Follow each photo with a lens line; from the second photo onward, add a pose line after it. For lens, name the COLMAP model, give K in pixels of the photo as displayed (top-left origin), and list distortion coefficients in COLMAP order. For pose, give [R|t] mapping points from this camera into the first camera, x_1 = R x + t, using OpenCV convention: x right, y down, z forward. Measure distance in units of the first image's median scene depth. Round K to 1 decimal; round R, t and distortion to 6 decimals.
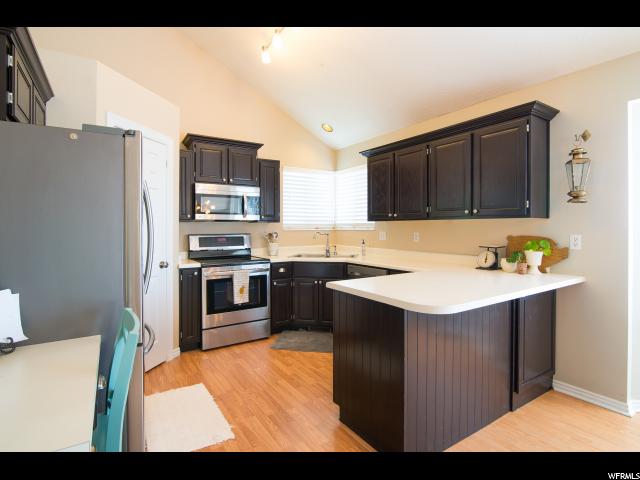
lens RADIAL K [[329.5, 0, 332.2], [0, 329.5, 229.0], [0, 0, 1]] dist [-0.001143, 0.001407]
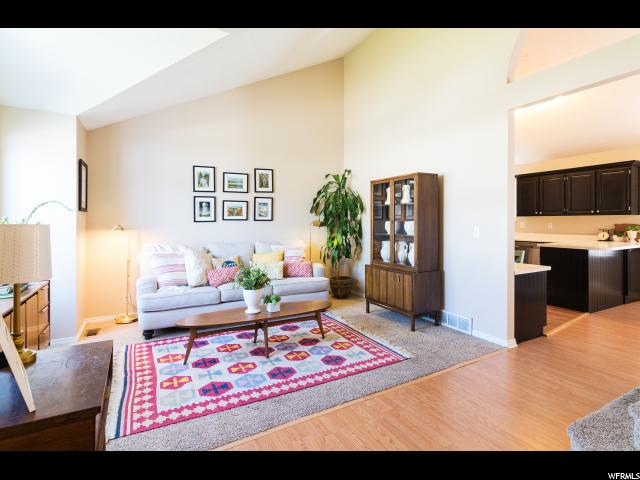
lens RADIAL K [[329.5, 0, 339.0], [0, 329.5, 223.9], [0, 0, 1]] dist [-0.001143, 0.001407]
pose [[0.997513, -0.003740, -0.070377, -0.853173], [0.003869, 0.999991, 0.001699, 0.010119], [0.070370, -0.001967, 0.997519, -0.939181]]
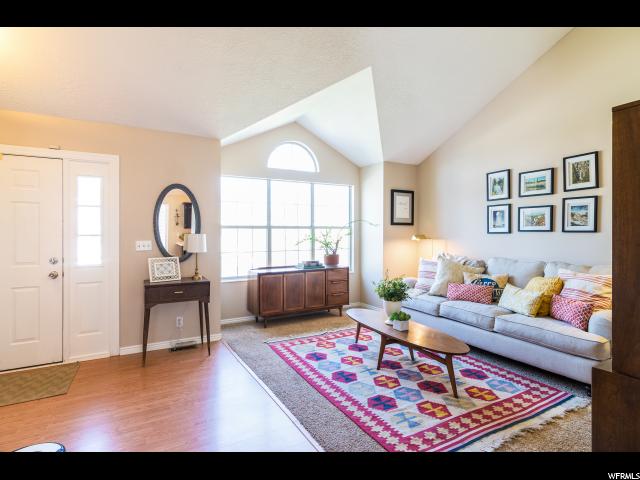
lens RADIAL K [[329.5, 0, 318.8], [0, 329.5, 234.8], [0, 0, 1]] dist [-0.001143, 0.001407]
pose [[-0.096047, 0.004332, -0.995367, -0.176736], [-0.010520, 0.999930, 0.005367, 0.007874], [0.995321, 0.010987, -0.095994, -0.098573]]
